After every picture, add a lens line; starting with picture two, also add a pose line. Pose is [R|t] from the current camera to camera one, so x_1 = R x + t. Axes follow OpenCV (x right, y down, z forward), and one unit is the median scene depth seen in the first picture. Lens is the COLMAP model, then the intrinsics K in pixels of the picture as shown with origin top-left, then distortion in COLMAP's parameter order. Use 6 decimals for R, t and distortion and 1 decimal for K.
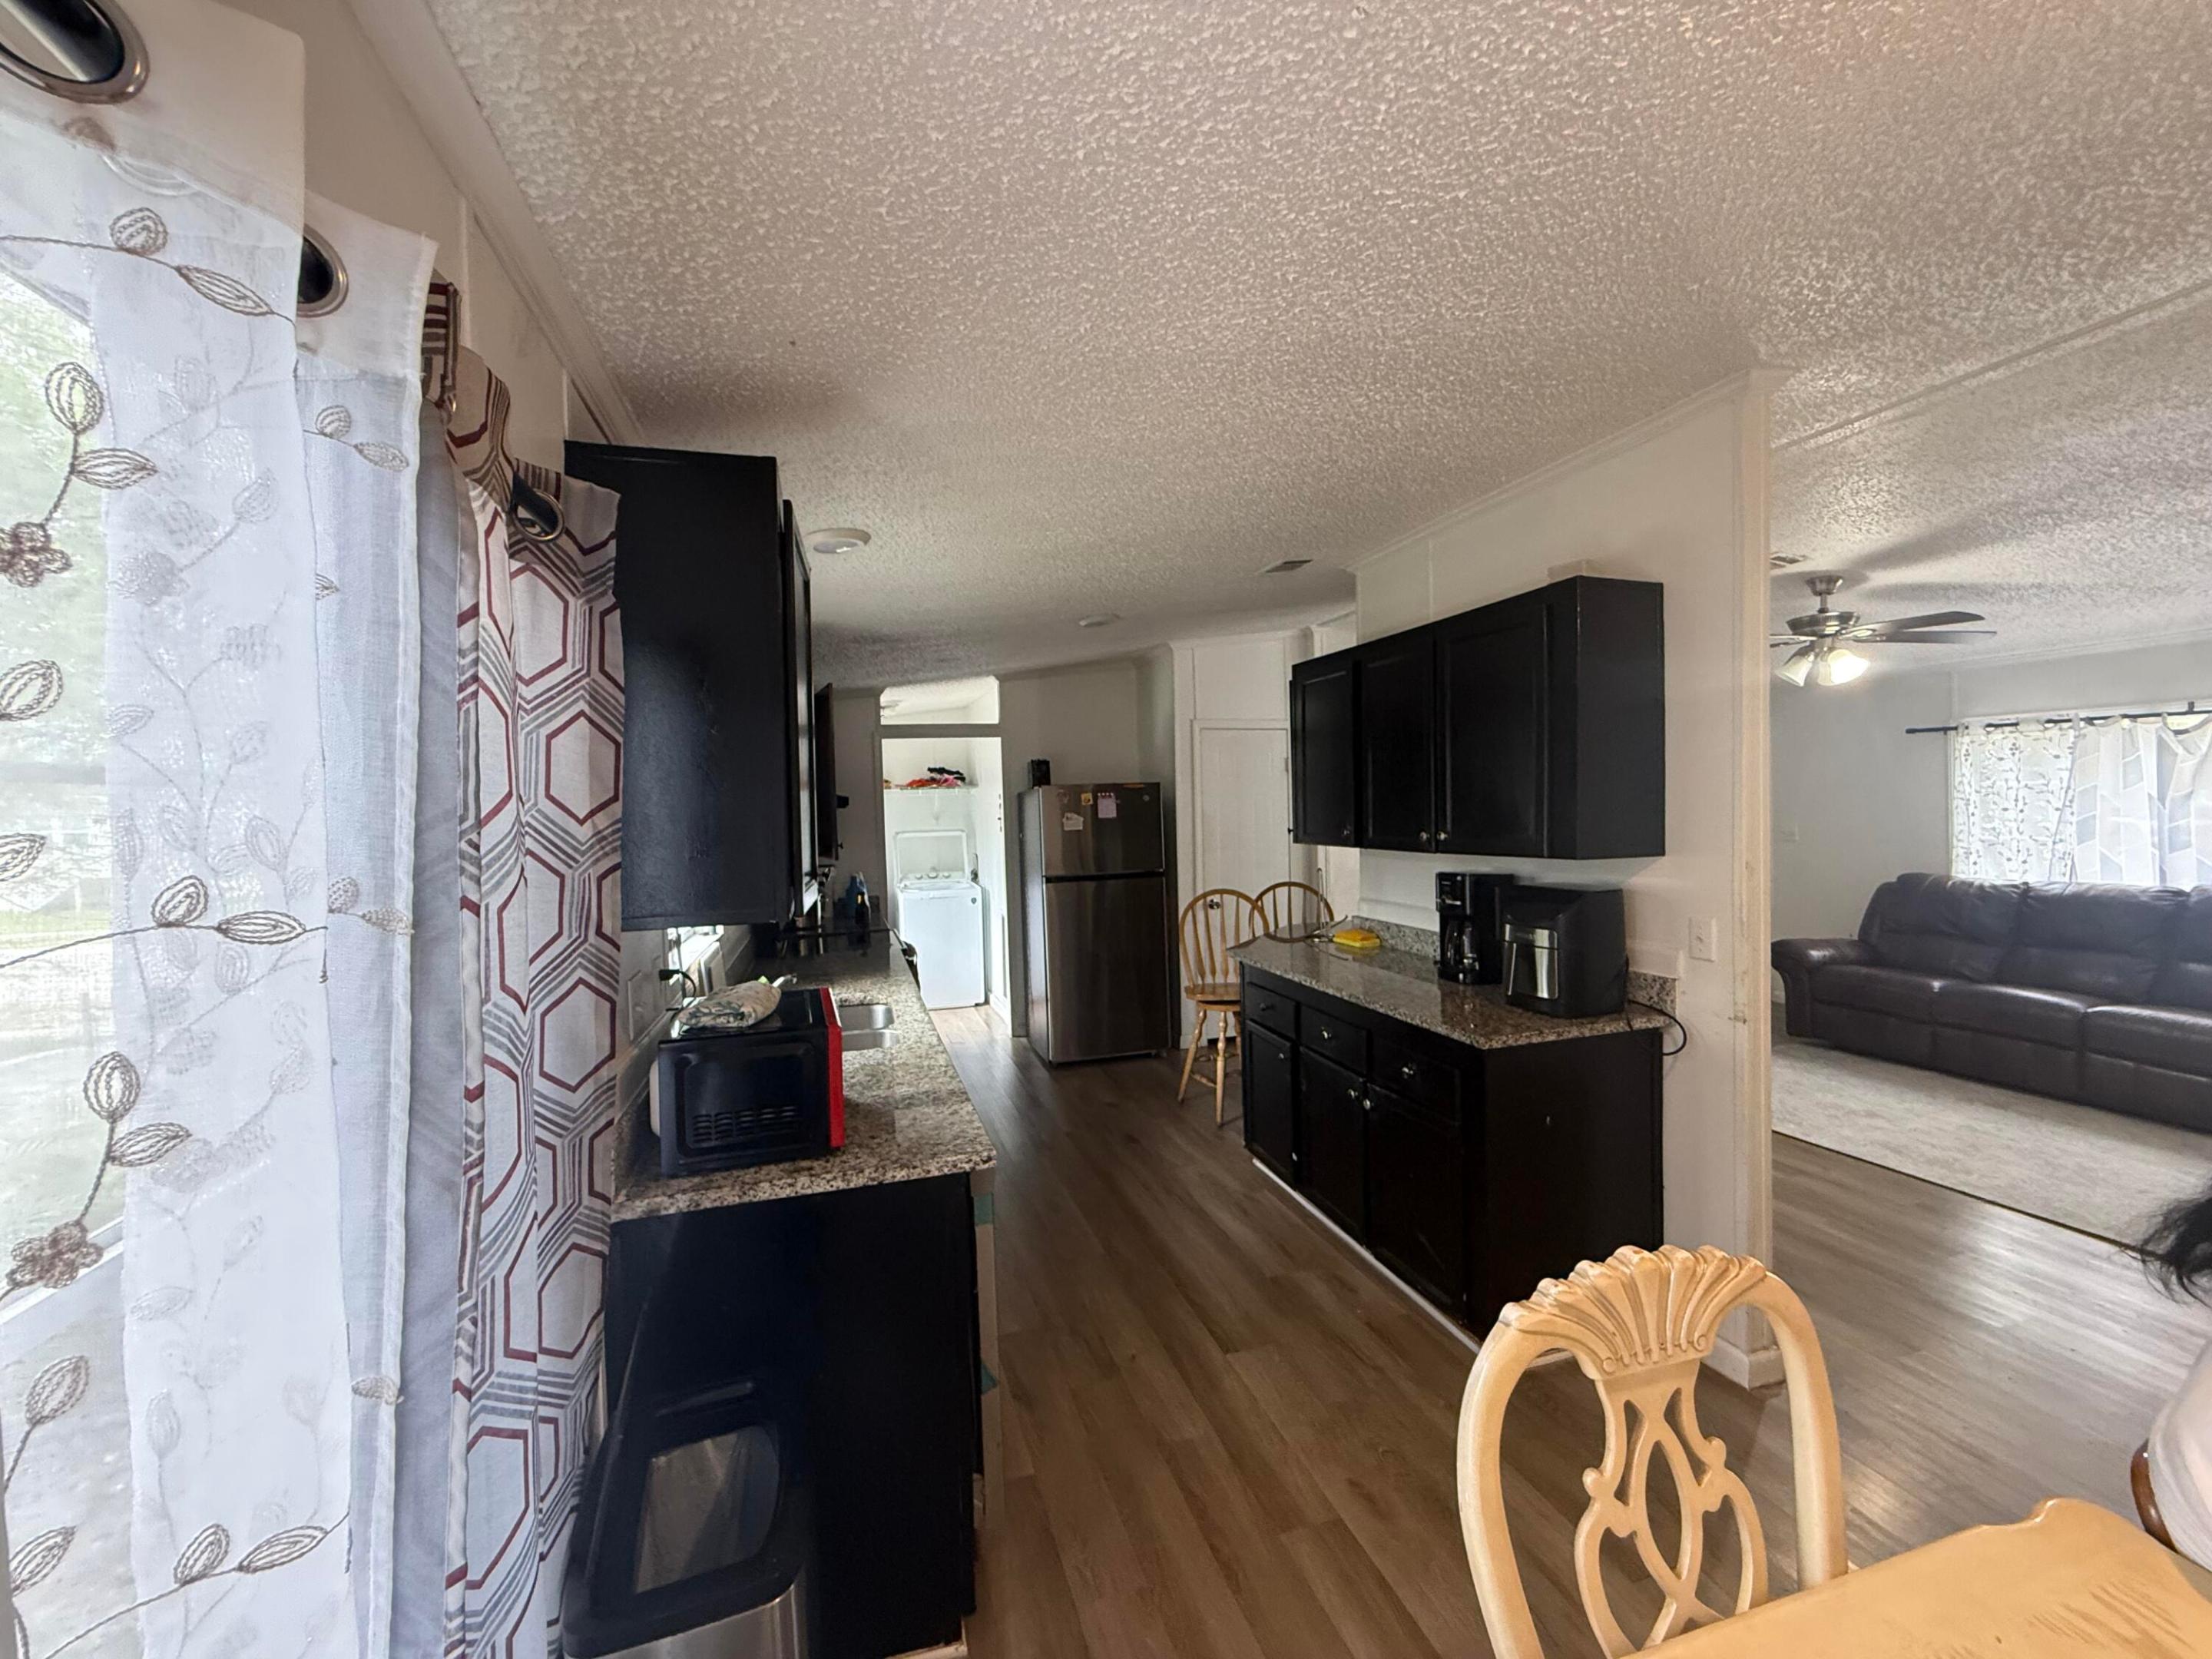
lens RADIAL K [[884.8, 0, 1098.8], [0, 884.8, 834.1], [0, 0, 1]] dist [-0.001019, 0.000552]
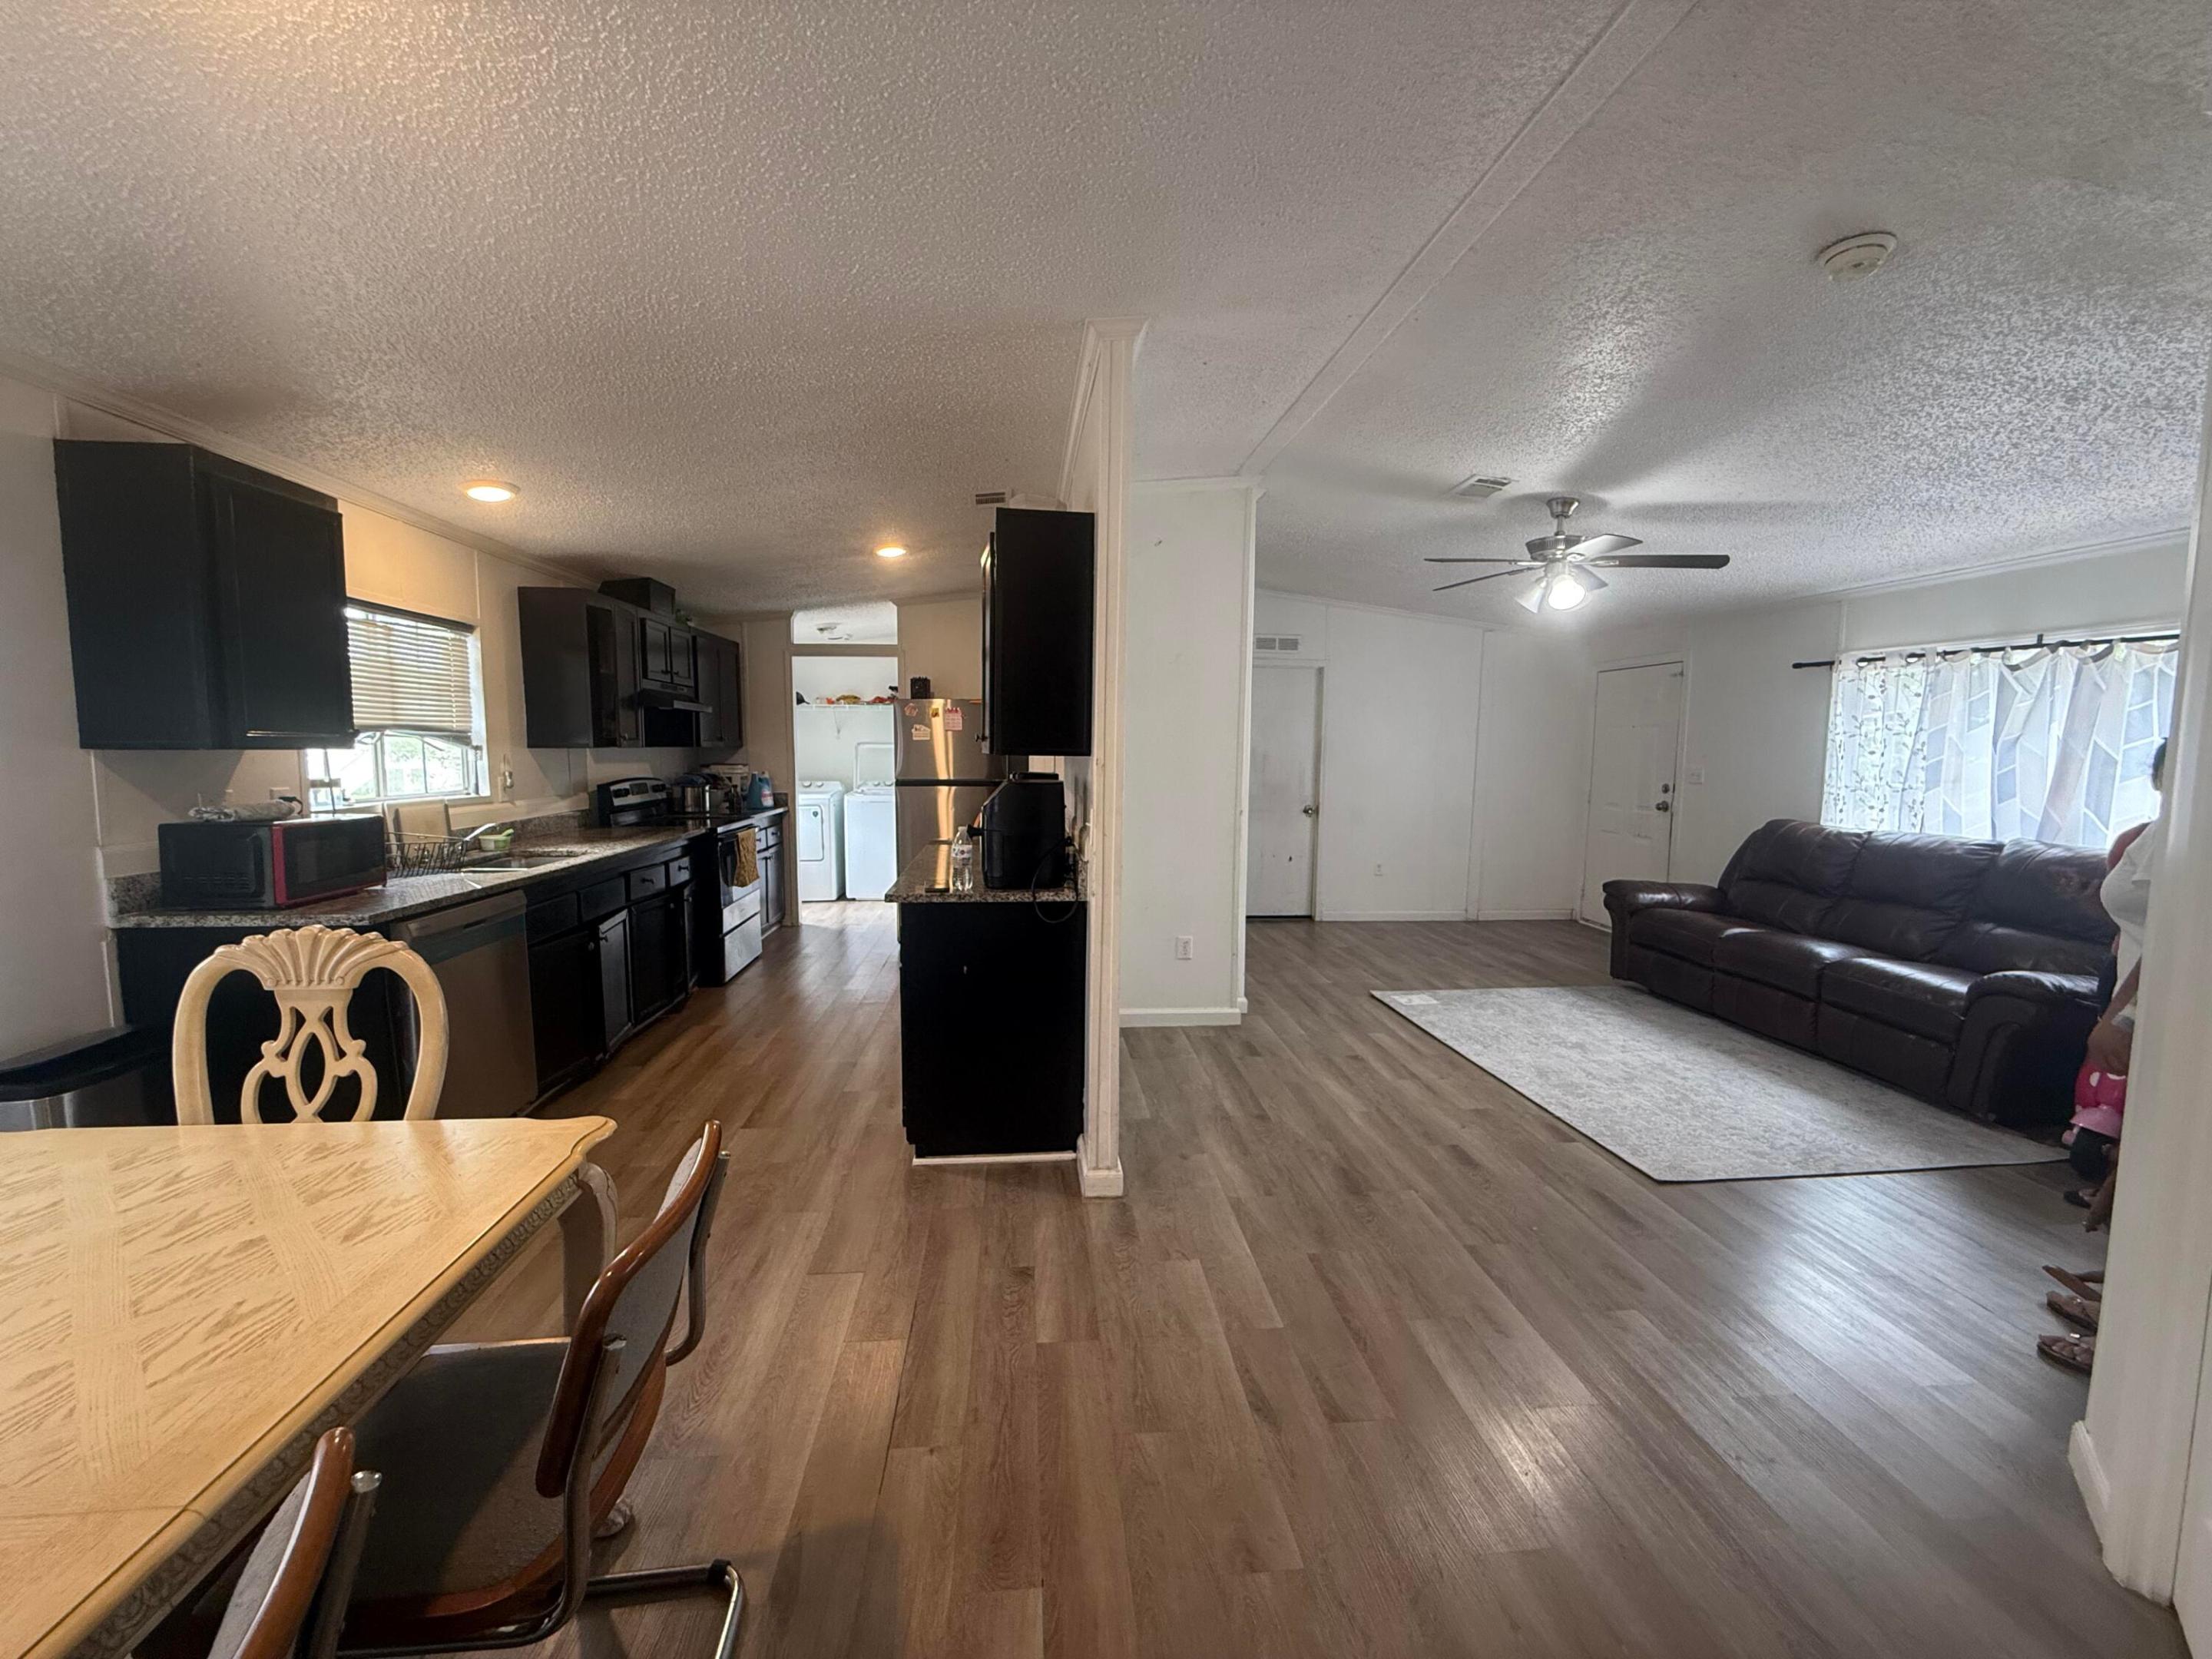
lens RADIAL K [[884.8, 0, 1100.5], [0, 884.8, 830.9], [0, 0, 1]] dist [-0.001019, 0.000552]
pose [[0.978311, 0.055406, -0.199593, 0.494974], [-0.041179, 0.996352, 0.074739, 0.019644], [0.203006, -0.064899, 0.977024, -0.071316]]
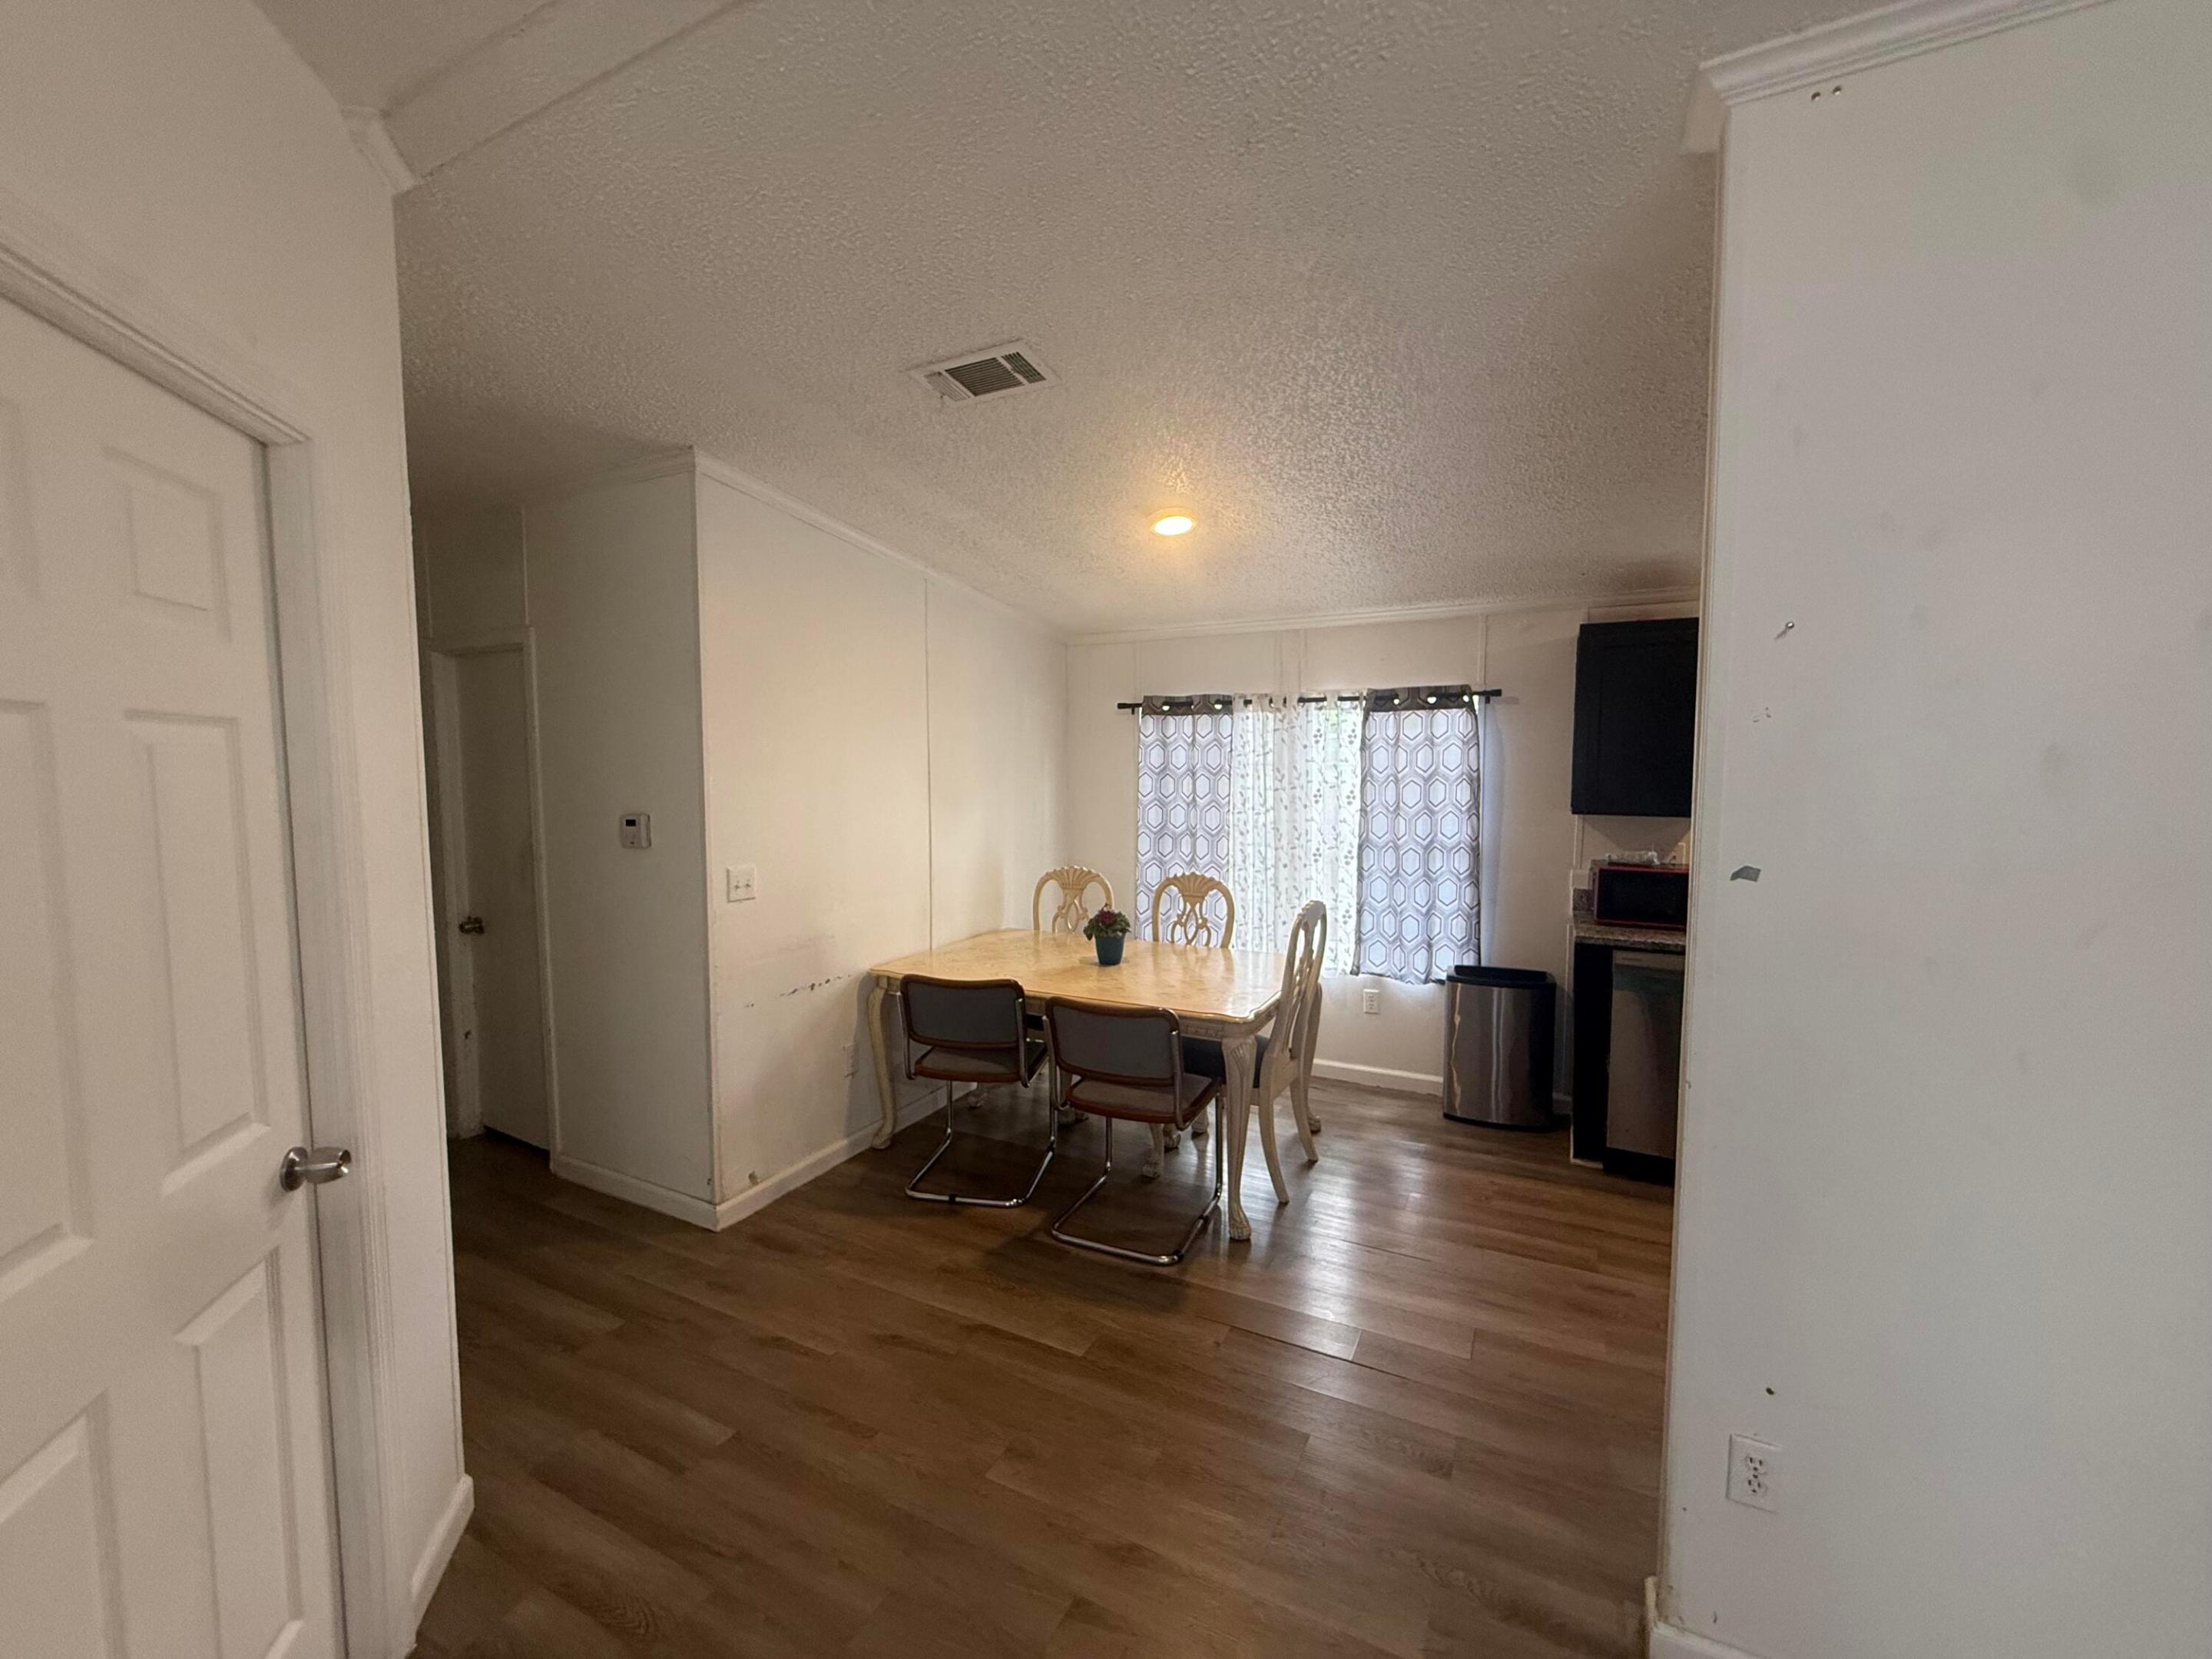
lens RADIAL K [[884.8, 0, 1098.4], [0, 884.8, 832.7], [0, 0, 1]] dist [-0.001019, 0.000552]
pose [[-0.695713, 0.080179, -0.713831, 0.768444], [0.002342, 0.993999, 0.109365, -0.040579], [0.718316, 0.074415, -0.691726, 0.580354]]
